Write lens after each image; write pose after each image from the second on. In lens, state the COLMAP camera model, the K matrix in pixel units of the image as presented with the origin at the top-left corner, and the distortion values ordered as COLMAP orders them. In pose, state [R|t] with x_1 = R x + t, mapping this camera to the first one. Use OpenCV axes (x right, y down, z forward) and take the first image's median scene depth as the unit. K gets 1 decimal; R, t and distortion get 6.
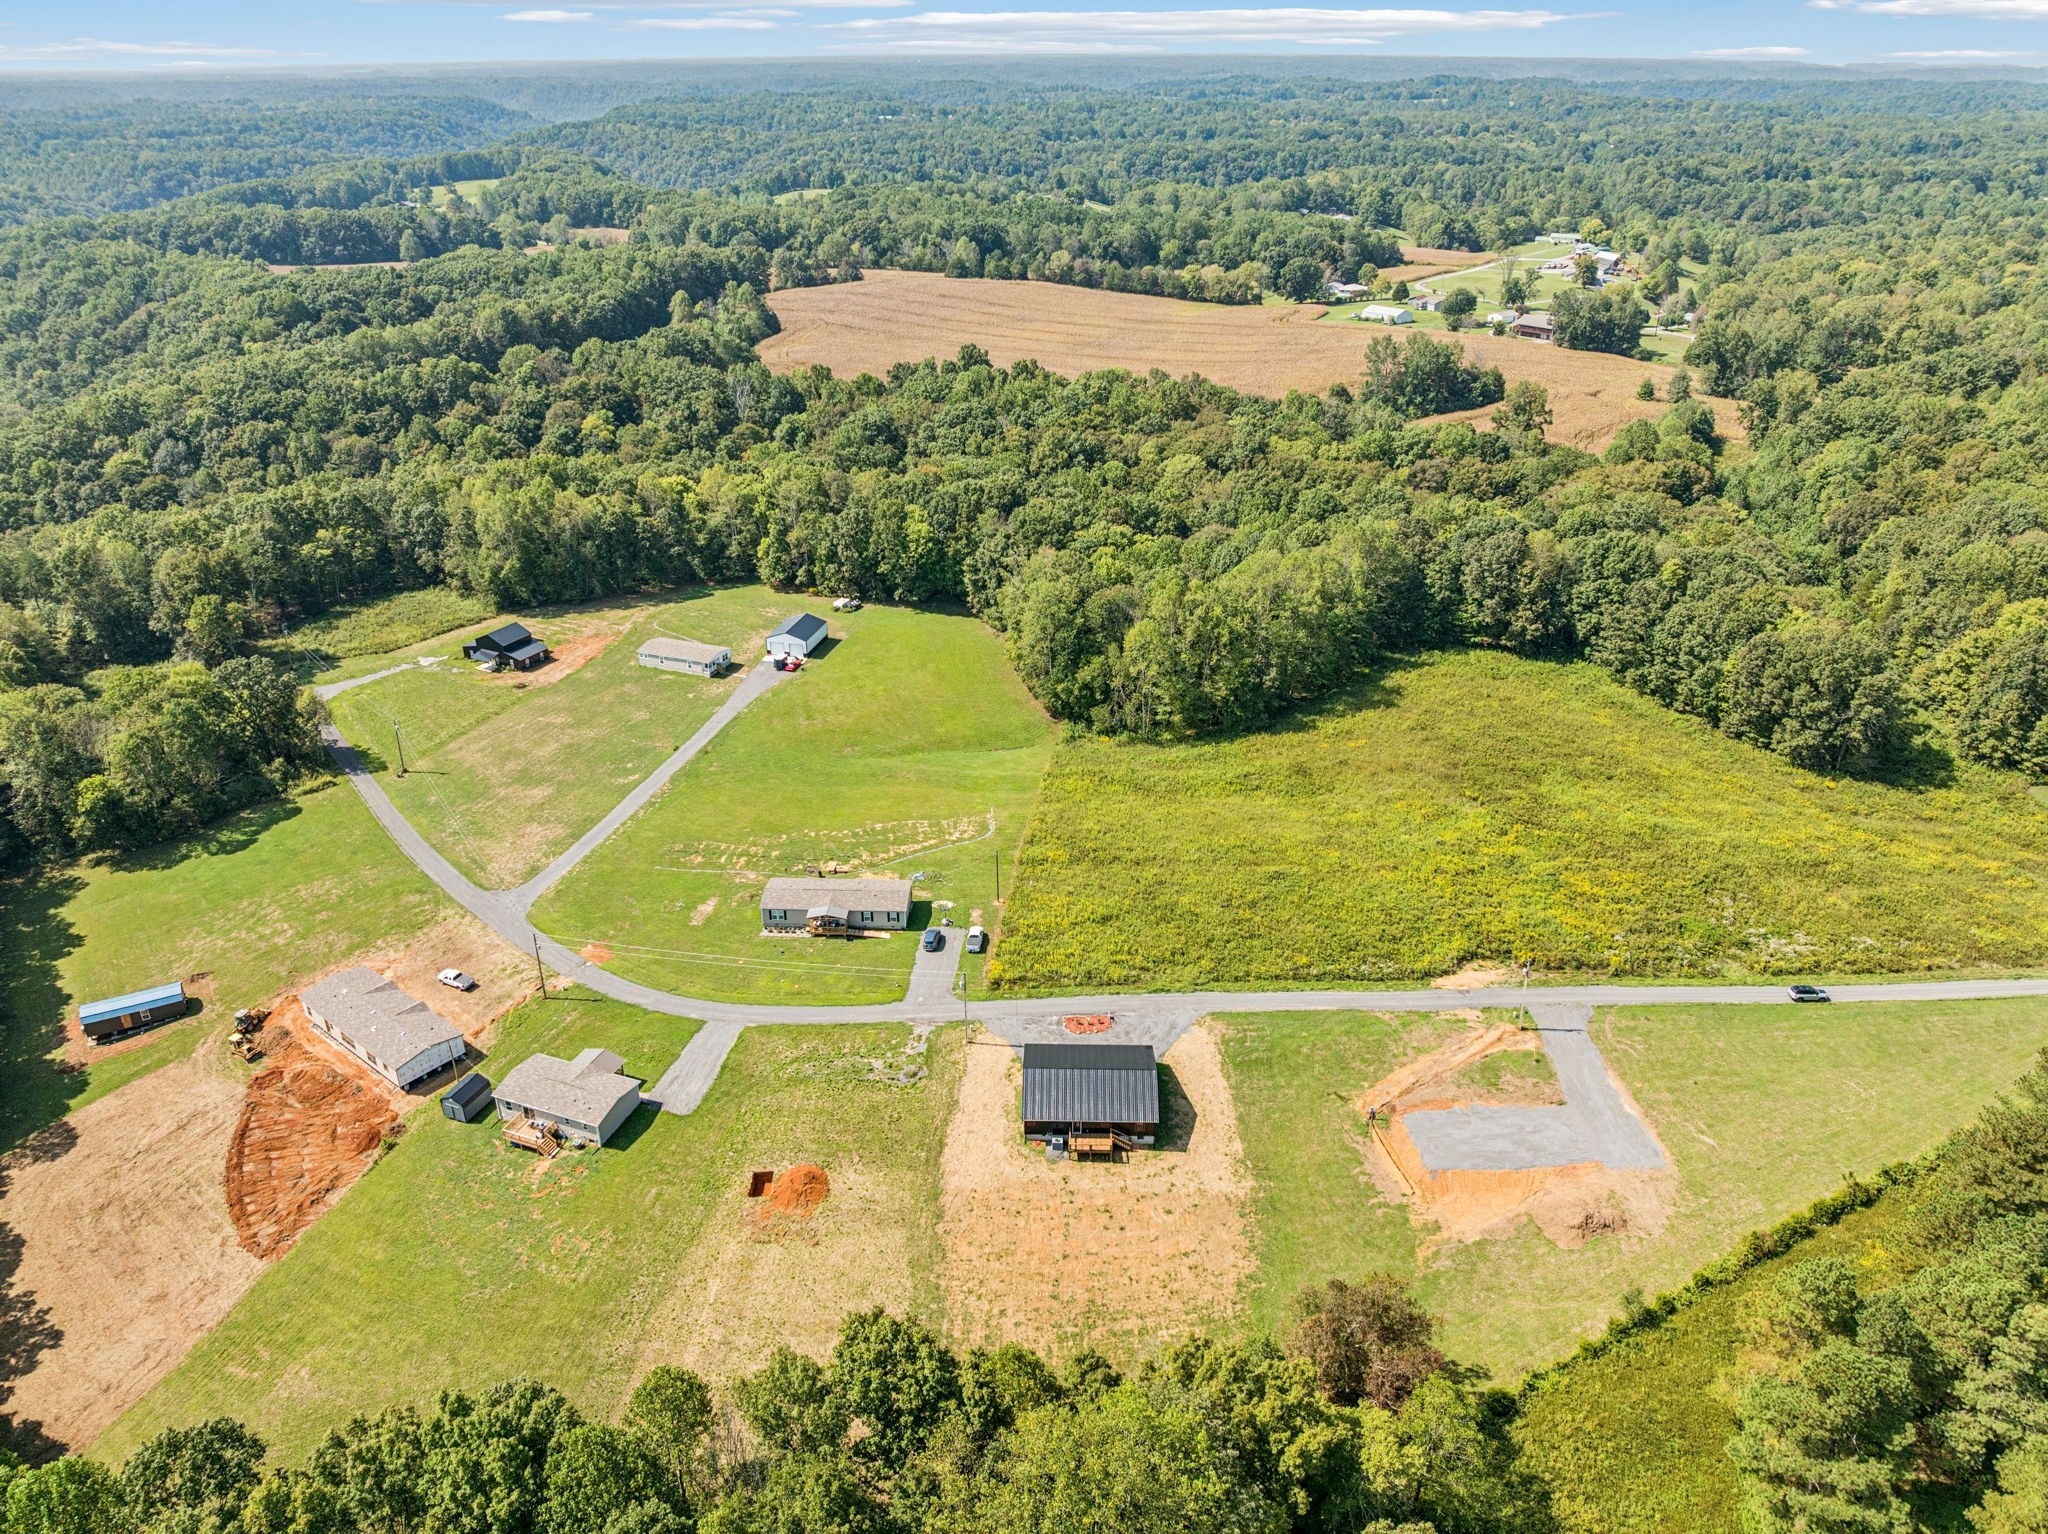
lens RADIAL K [[1481.3, 0, 1020.9], [0, 1481.3, 760.1], [0, 0, 1]] dist [-0.053440, 0.016901]
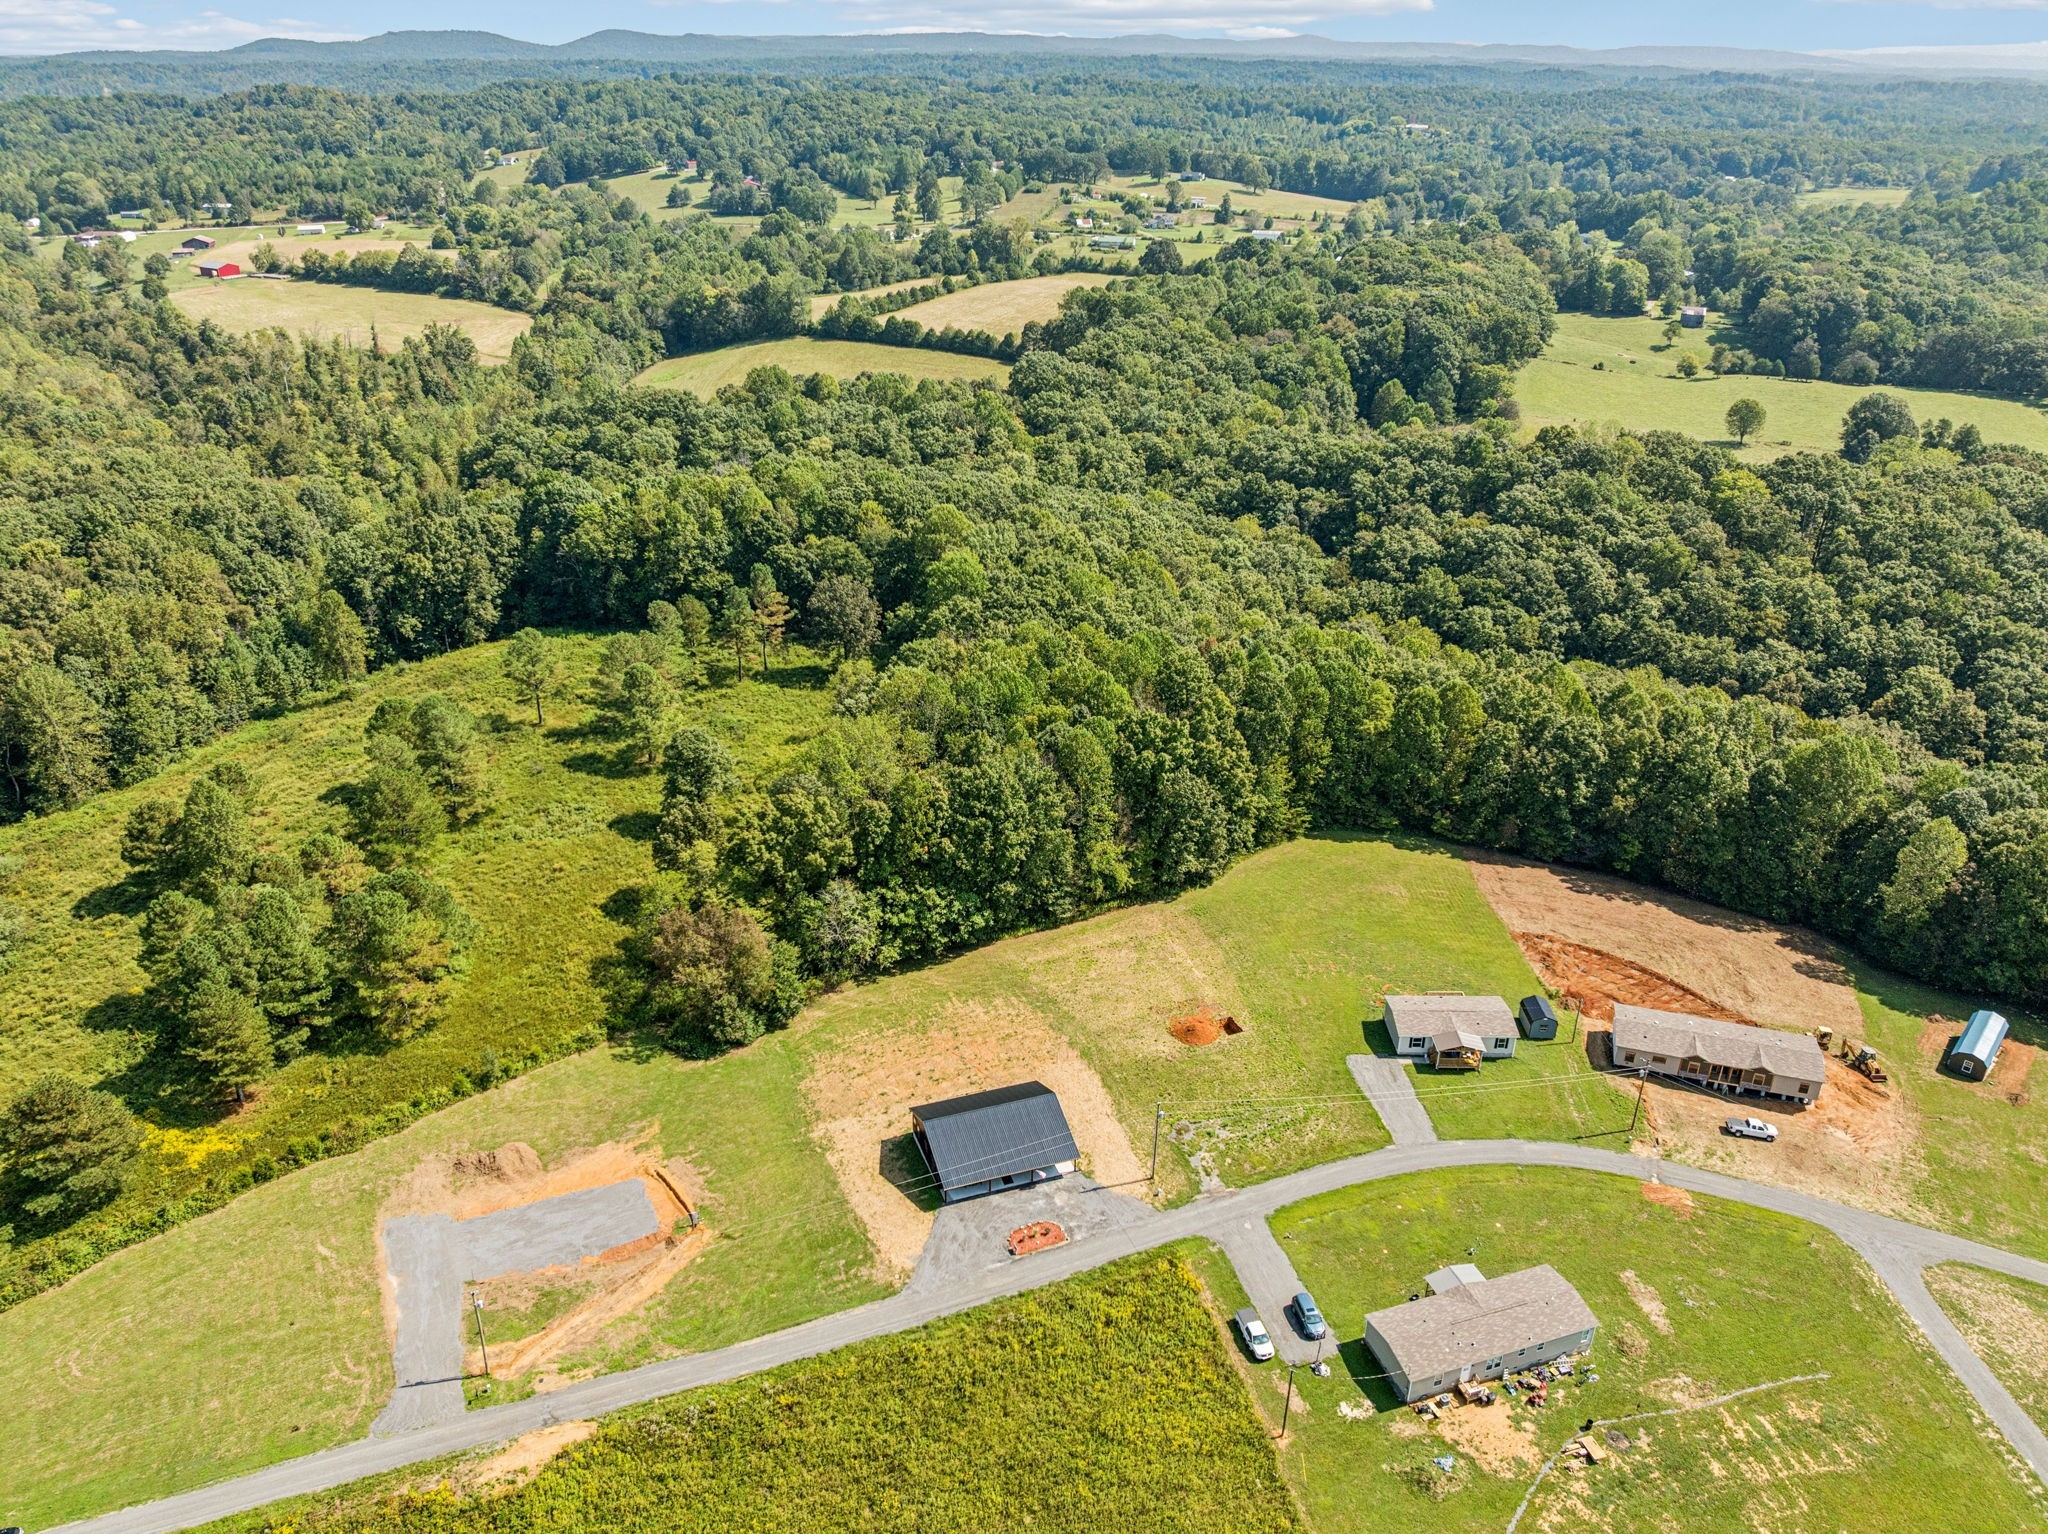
lens RADIAL K [[1481.3, 0, 1035.0], [0, 1481.3, 776.6], [0, 0, 1]] dist [-0.053440, 0.016901]
pose [[-0.930920, 0.160955, -0.327844, 0.178760], [-0.163816, 0.618273, 0.768702, -0.398686], [0.326424, 0.769306, -0.549196, 0.819416]]
